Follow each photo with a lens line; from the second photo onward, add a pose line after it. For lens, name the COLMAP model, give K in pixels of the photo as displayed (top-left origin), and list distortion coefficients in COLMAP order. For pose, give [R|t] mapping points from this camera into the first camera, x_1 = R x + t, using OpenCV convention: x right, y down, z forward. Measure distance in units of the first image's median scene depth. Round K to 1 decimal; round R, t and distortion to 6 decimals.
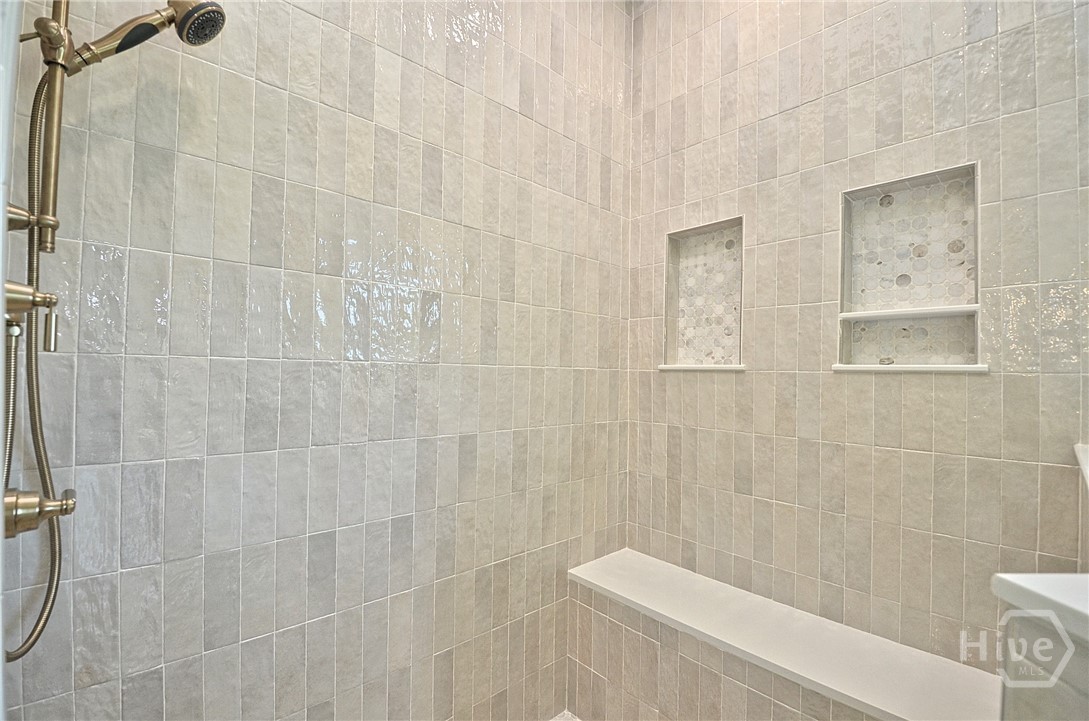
lens RADIAL K [[473.0, 0, 555.1], [0, 473.0, 370.5], [0, 0, 1]] dist [0.001788, -0.011053]
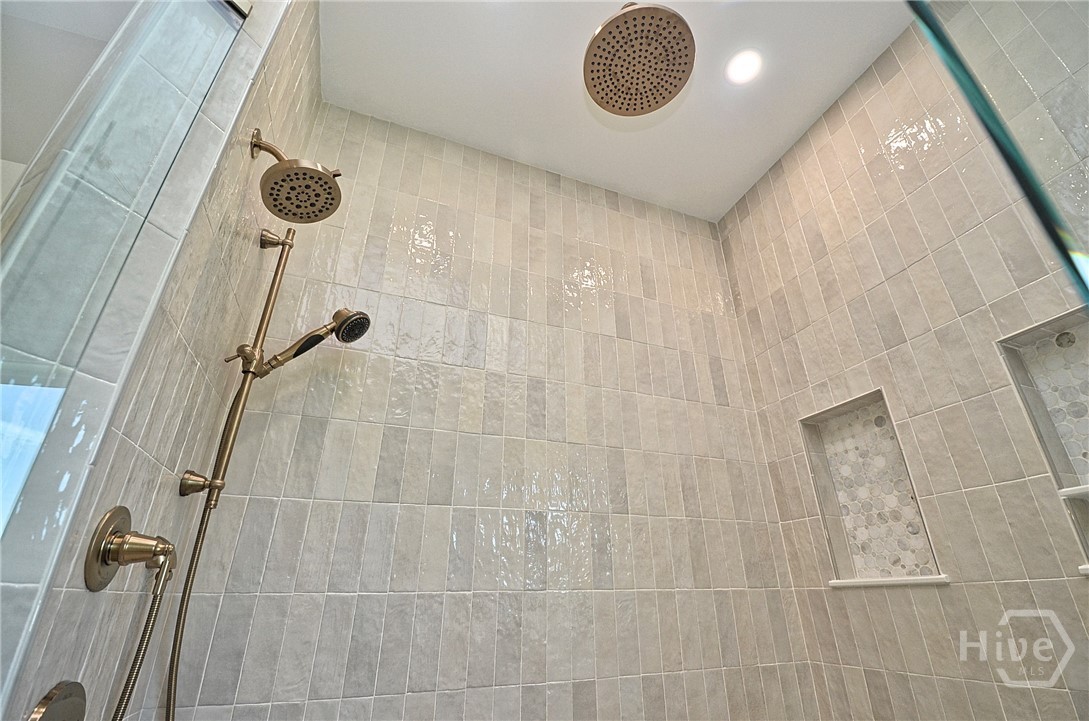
lens RADIAL K [[473.0, 0, 557.9], [0, 473.0, 371.0], [0, 0, 1]] dist [0.001788, -0.011053]
pose [[0.932490, -0.181592, -0.312230, 0.143198], [0.031821, 0.902373, -0.429780, -0.003808], [0.359793, 0.390829, 0.847232, 0.051506]]
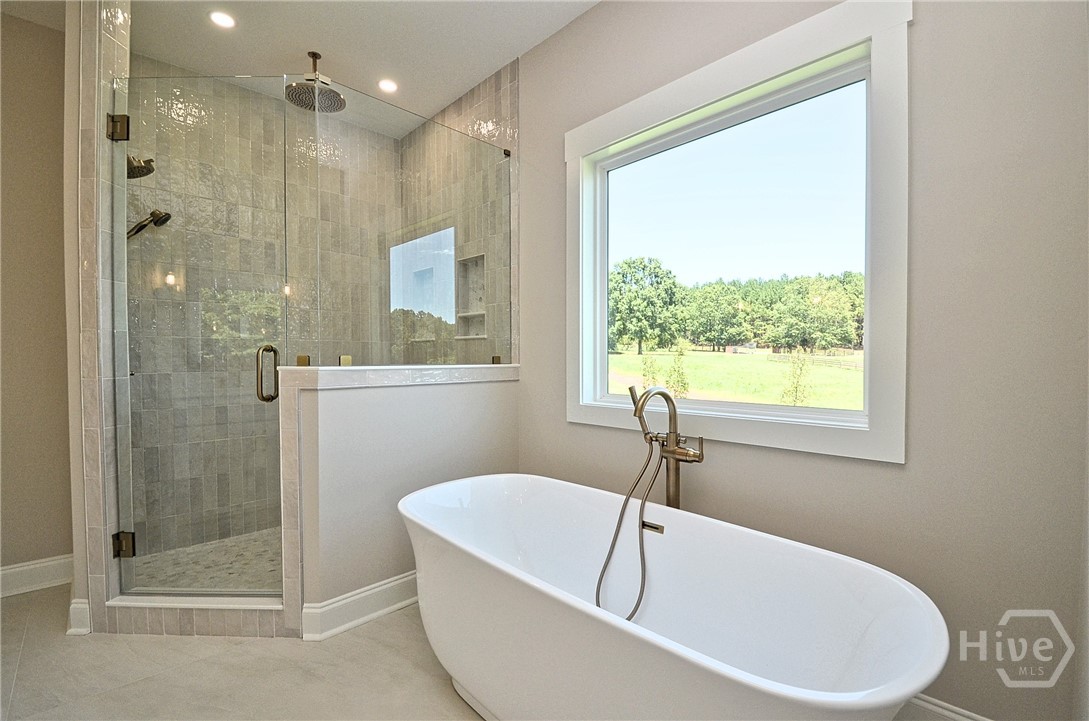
lens RADIAL K [[473.0, 0, 562.7], [0, 473.0, 372.1], [0, 0, 1]] dist [0.001788, -0.011053]
pose [[0.999012, -0.017437, 0.040888, 1.025687], [0.015948, 0.999207, 0.036481, 0.083581], [-0.041492, -0.035792, 0.998498, -1.324266]]
